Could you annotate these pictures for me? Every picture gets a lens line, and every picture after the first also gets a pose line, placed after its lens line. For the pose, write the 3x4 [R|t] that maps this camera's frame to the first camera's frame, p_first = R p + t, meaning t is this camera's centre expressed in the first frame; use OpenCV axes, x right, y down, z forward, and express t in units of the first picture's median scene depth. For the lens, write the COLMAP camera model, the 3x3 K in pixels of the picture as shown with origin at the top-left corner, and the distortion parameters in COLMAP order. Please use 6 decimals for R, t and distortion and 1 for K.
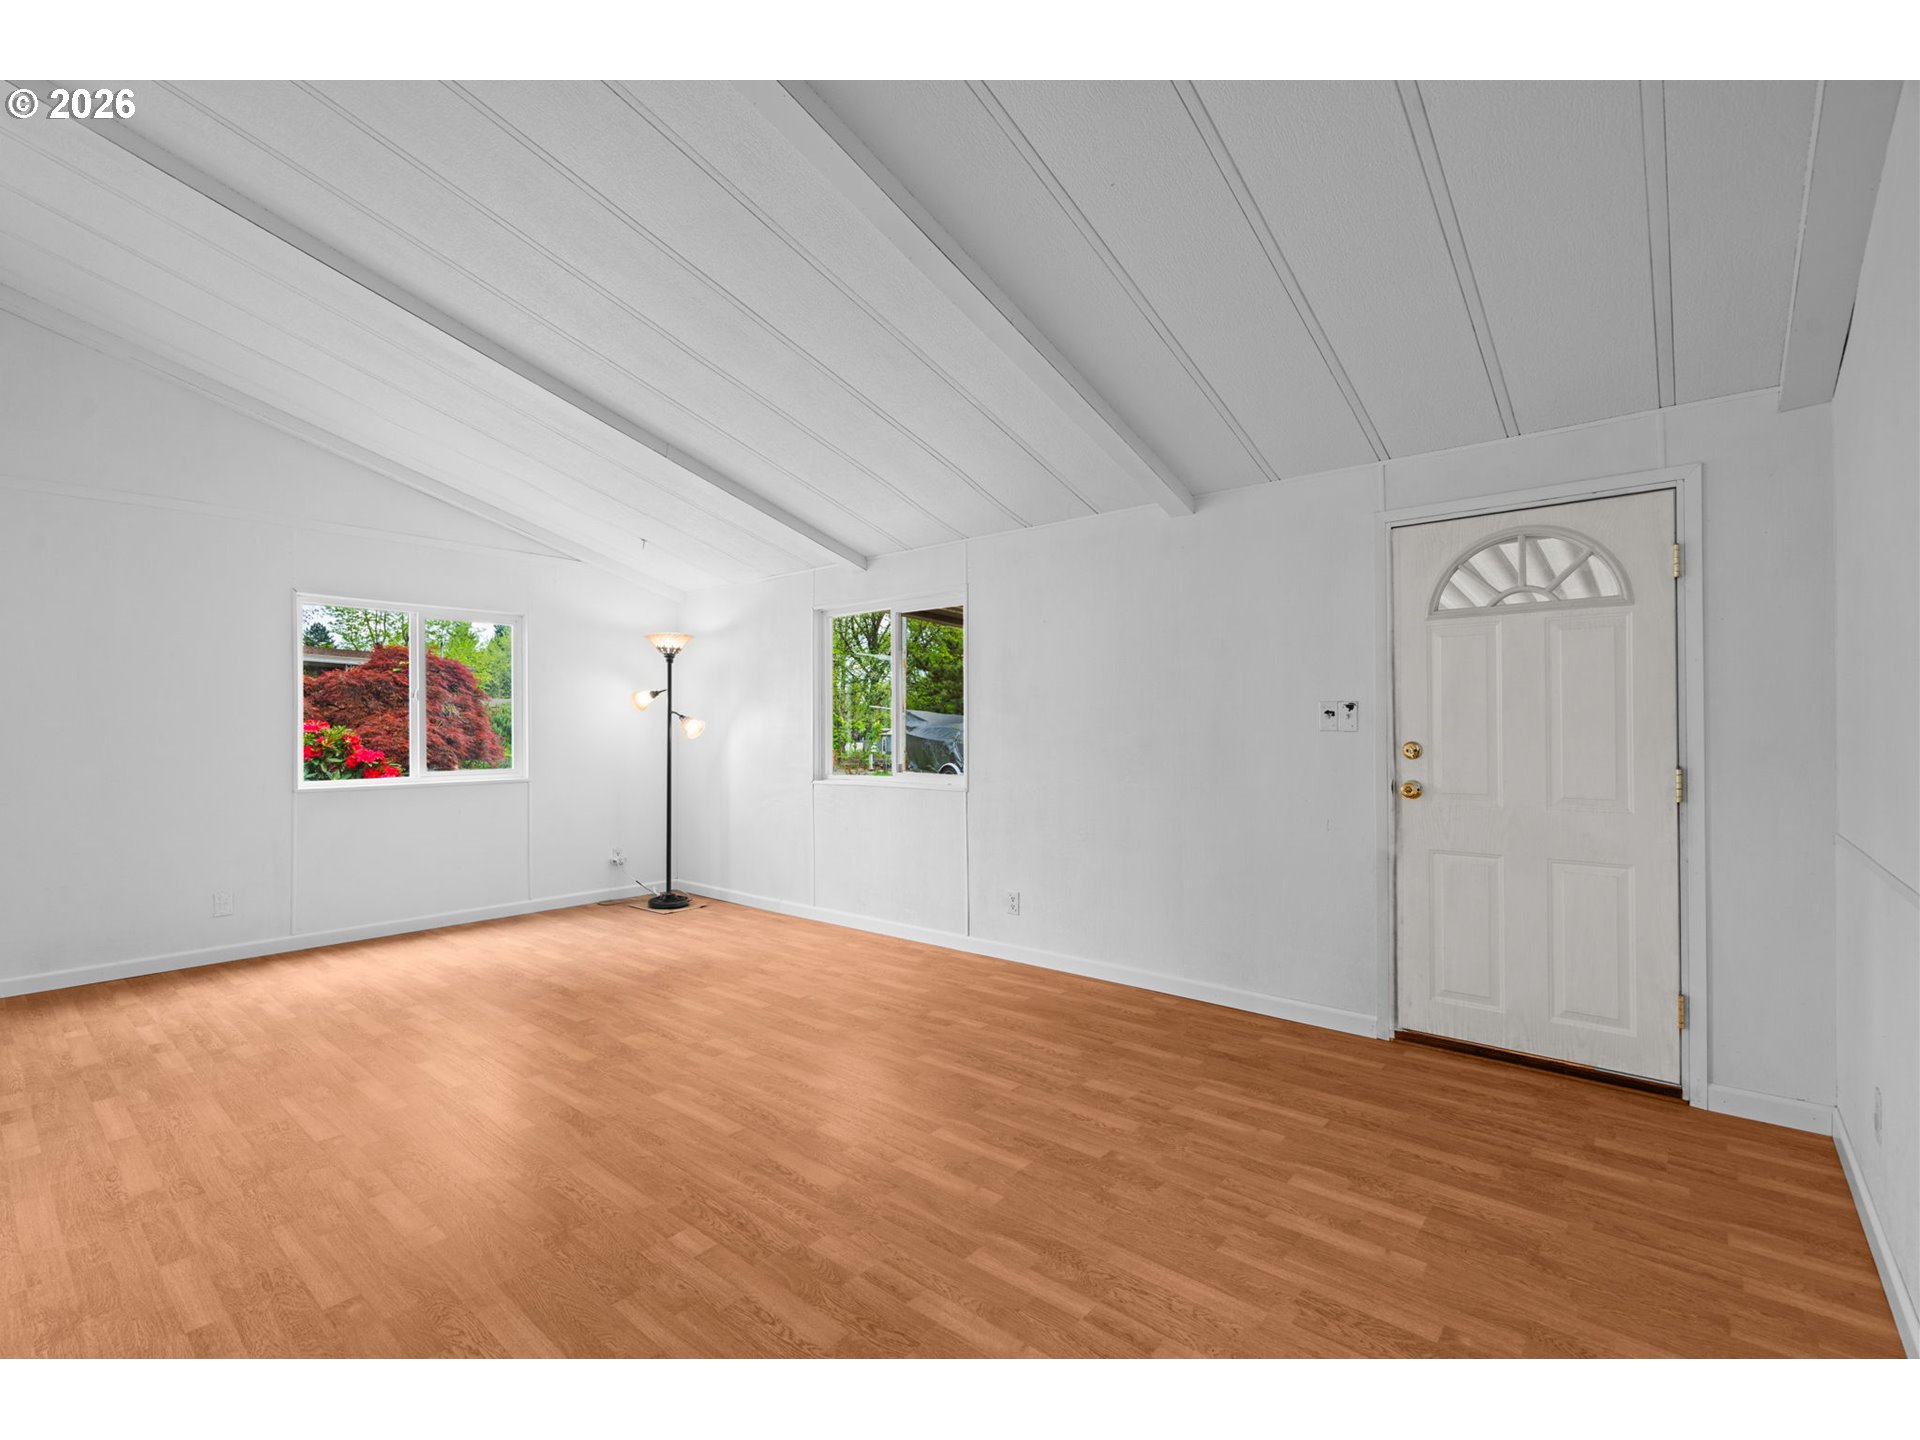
lens RADIAL K [[865.8, 0, 960.0], [0, 865.8, 720.0], [0, 0, 1]] dist [-0.000592, 0.000380]
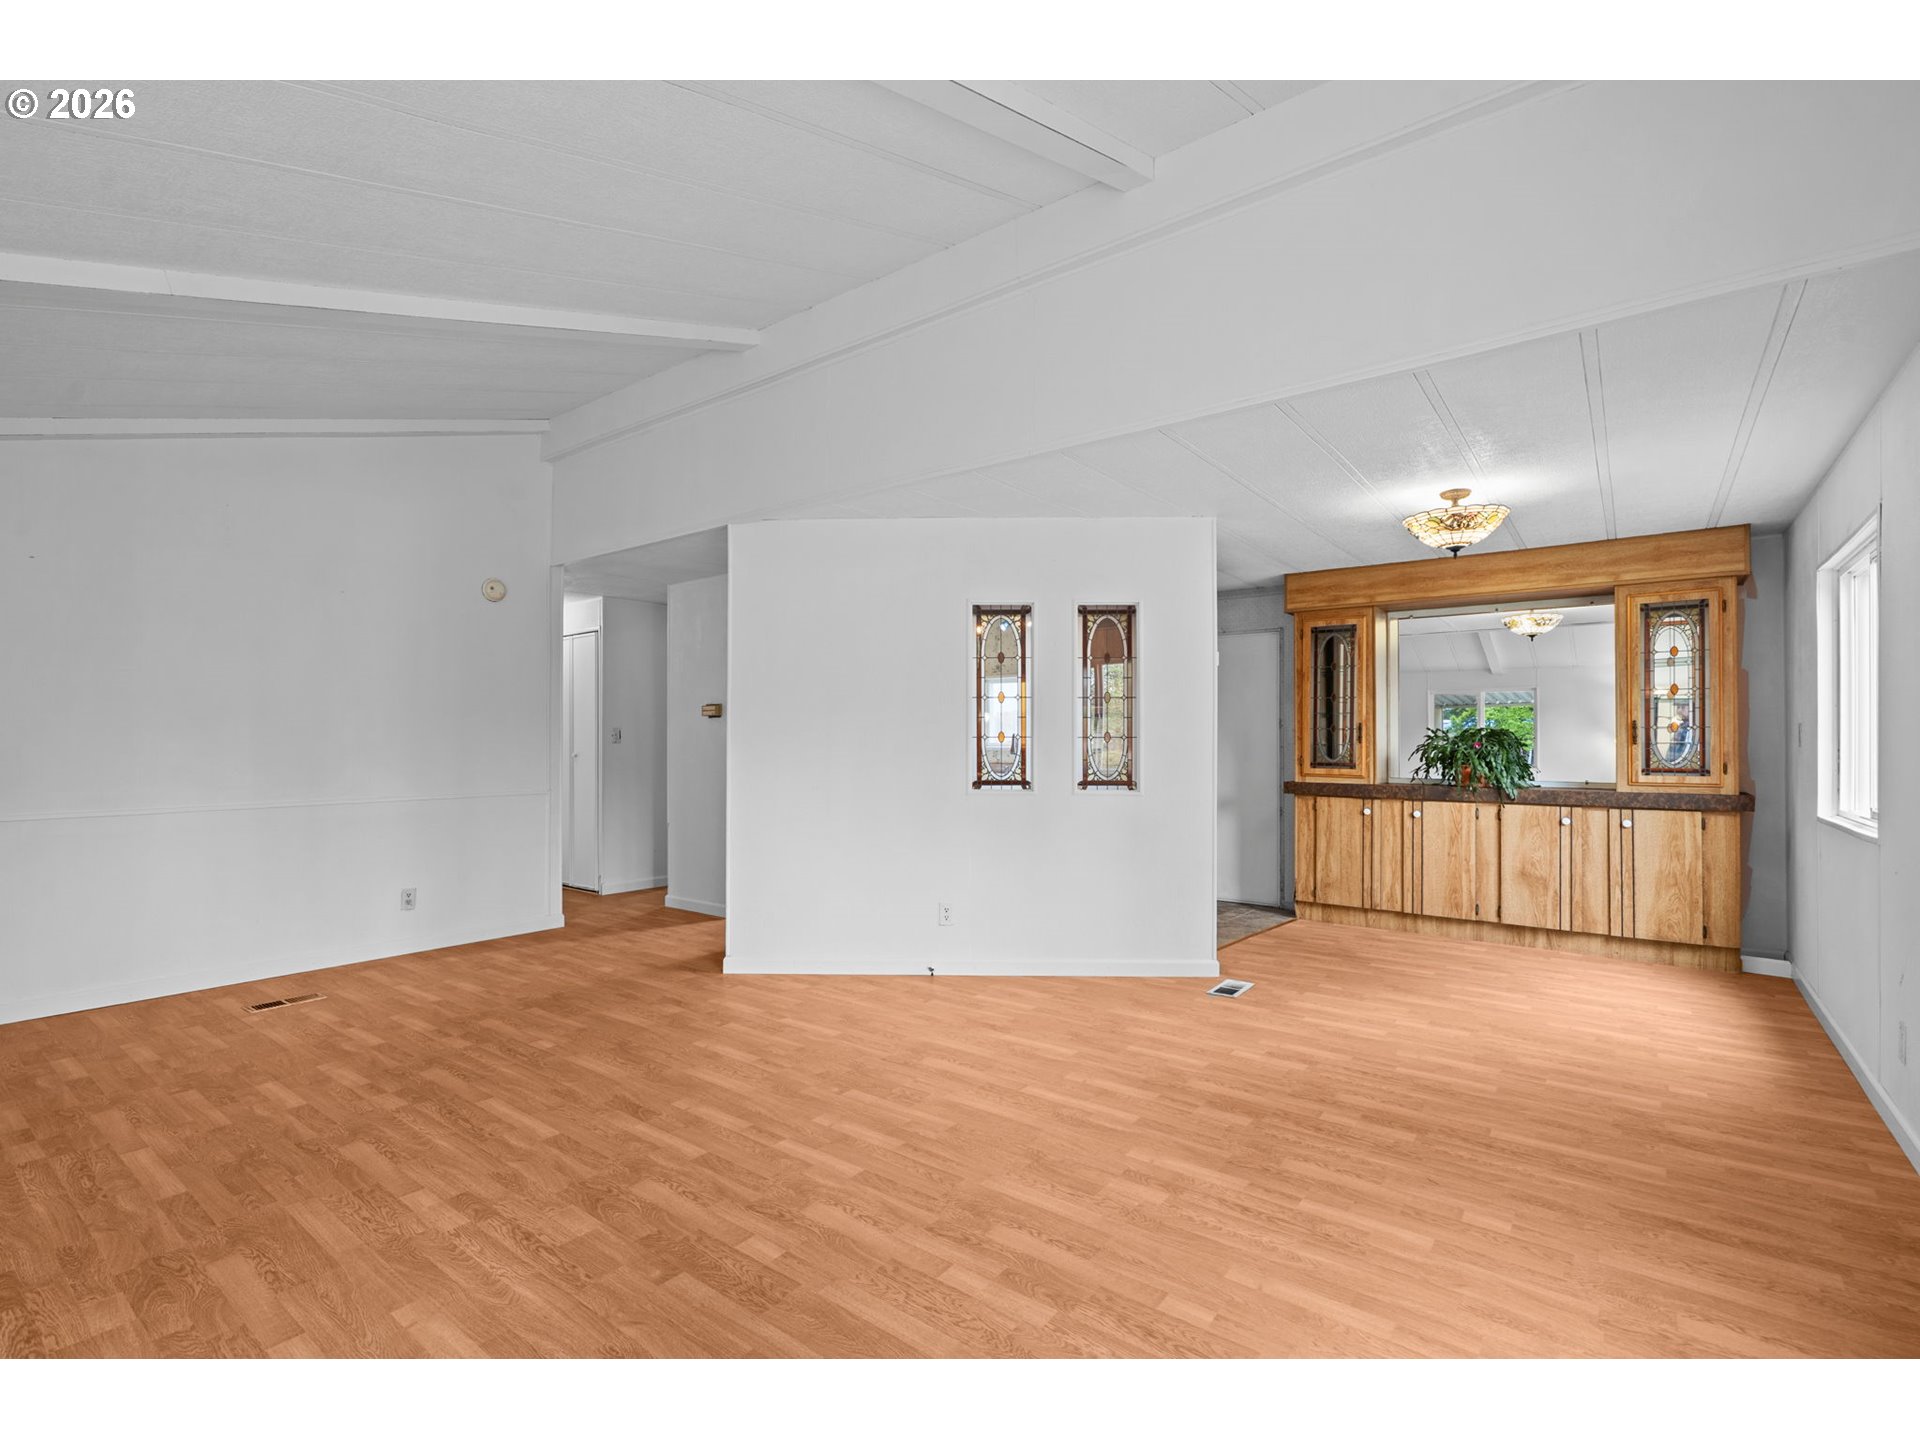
lens RADIAL K [[885.8, 0, 946.6], [0, 885.8, 731.9], [0, 0, 1]] dist [-0.007292, 0.004673]
pose [[-0.999340, 0.005668, -0.035891, -0.612946], [0.006185, 0.999878, -0.014314, 0.016669], [0.035805, -0.014526, -0.999253, 1.629104]]
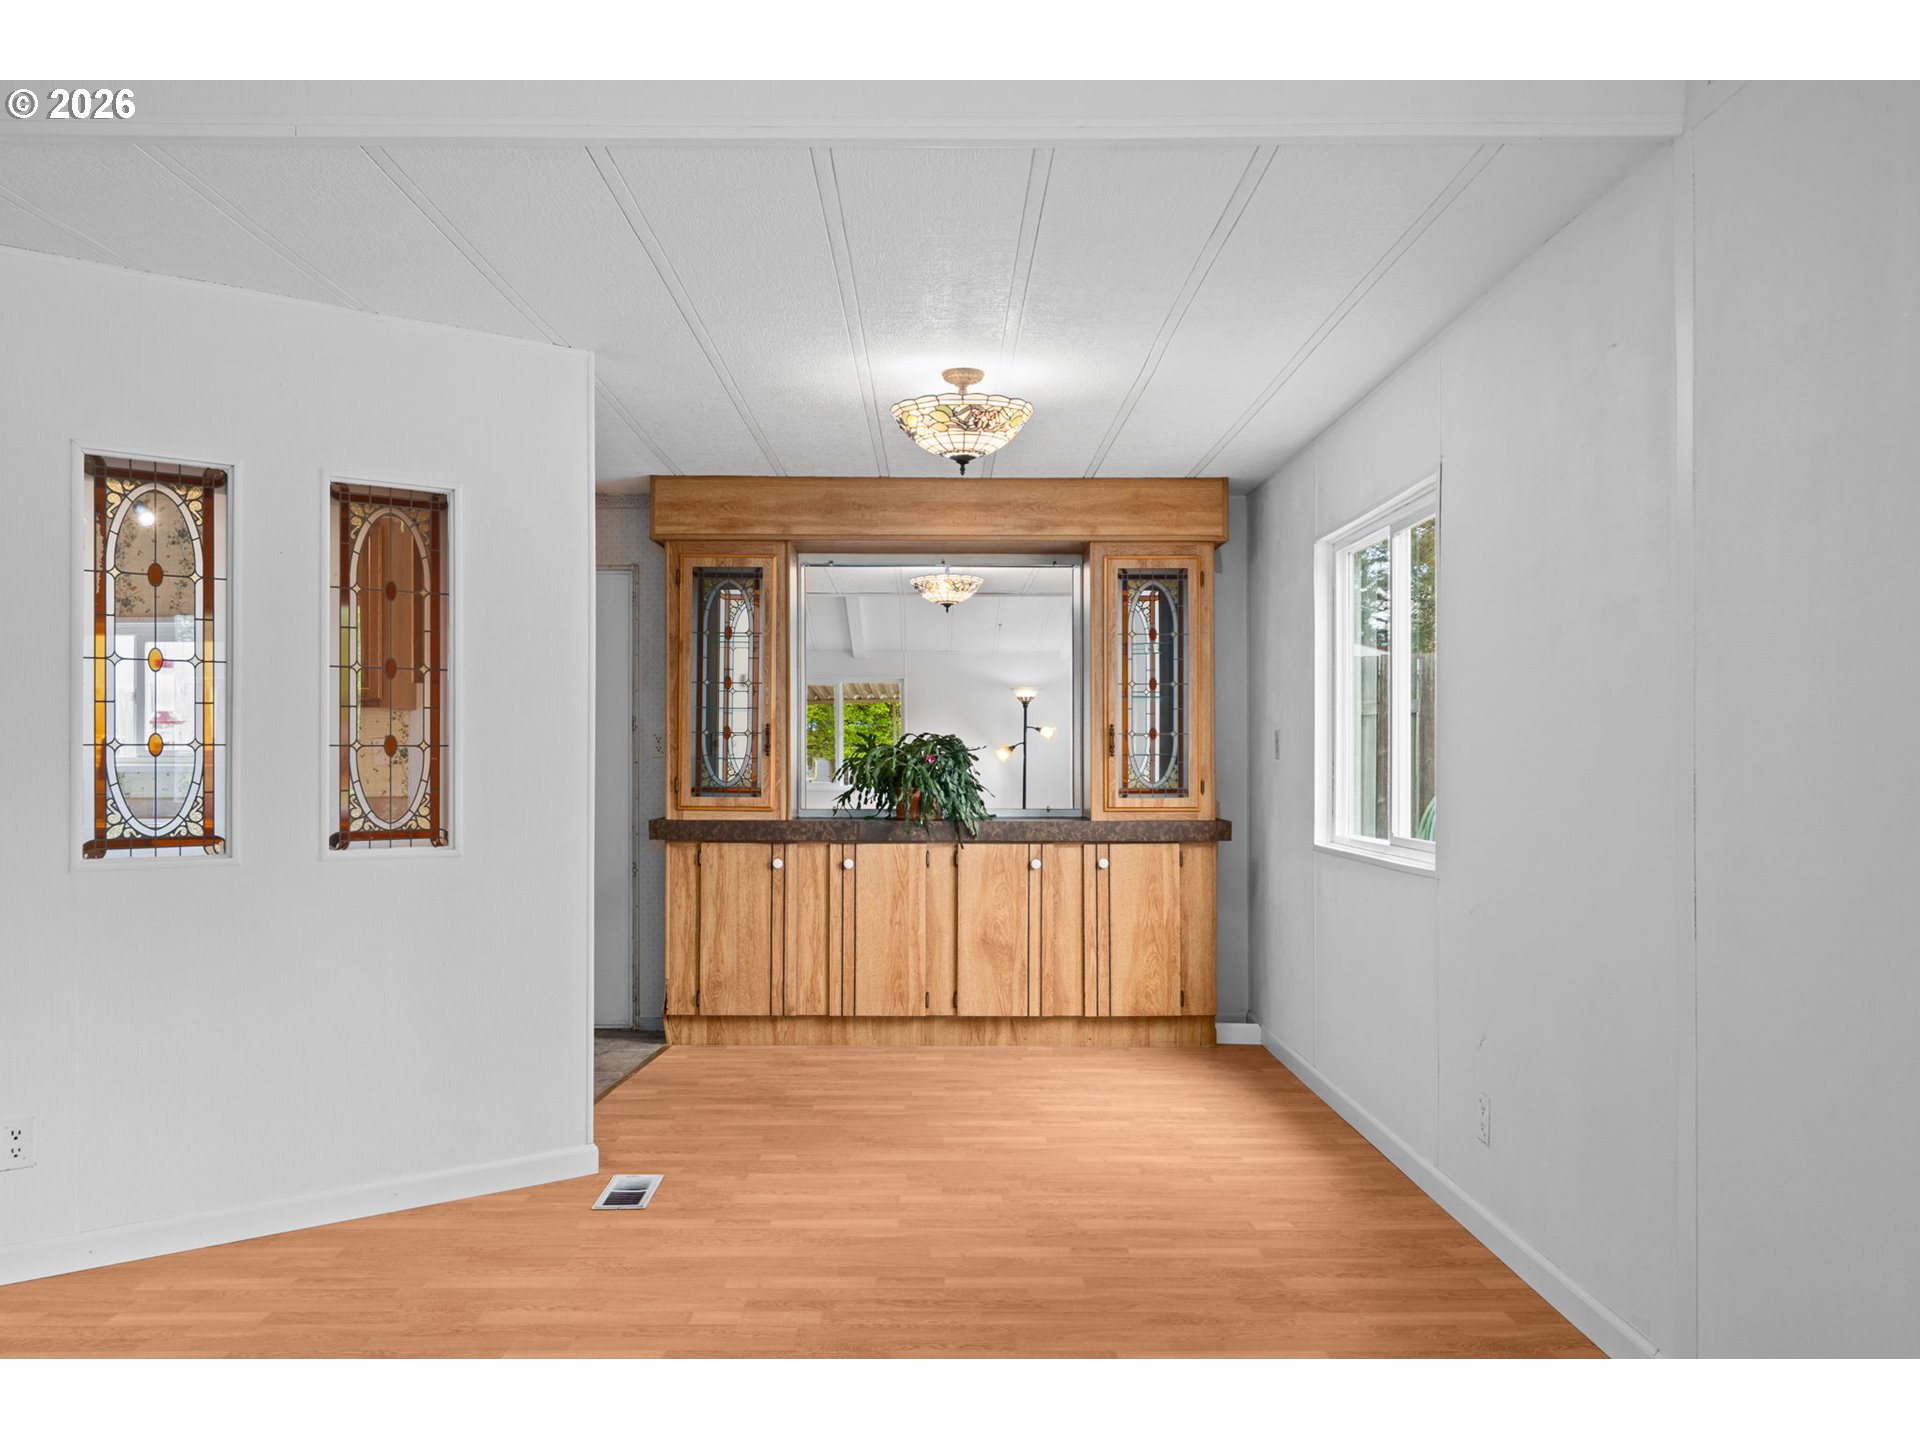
lens RADIAL K [[1414.1, 0, 942.3], [0, 1414.1, 744.0], [0, 0, 1]] dist [-0.000649, 0.008825]
pose [[-0.763474, 0.003243, -0.645831, -0.521876], [0.008389, 0.999953, -0.004896, 0.014826], [0.645784, -0.009155, -0.763465, 1.413945]]
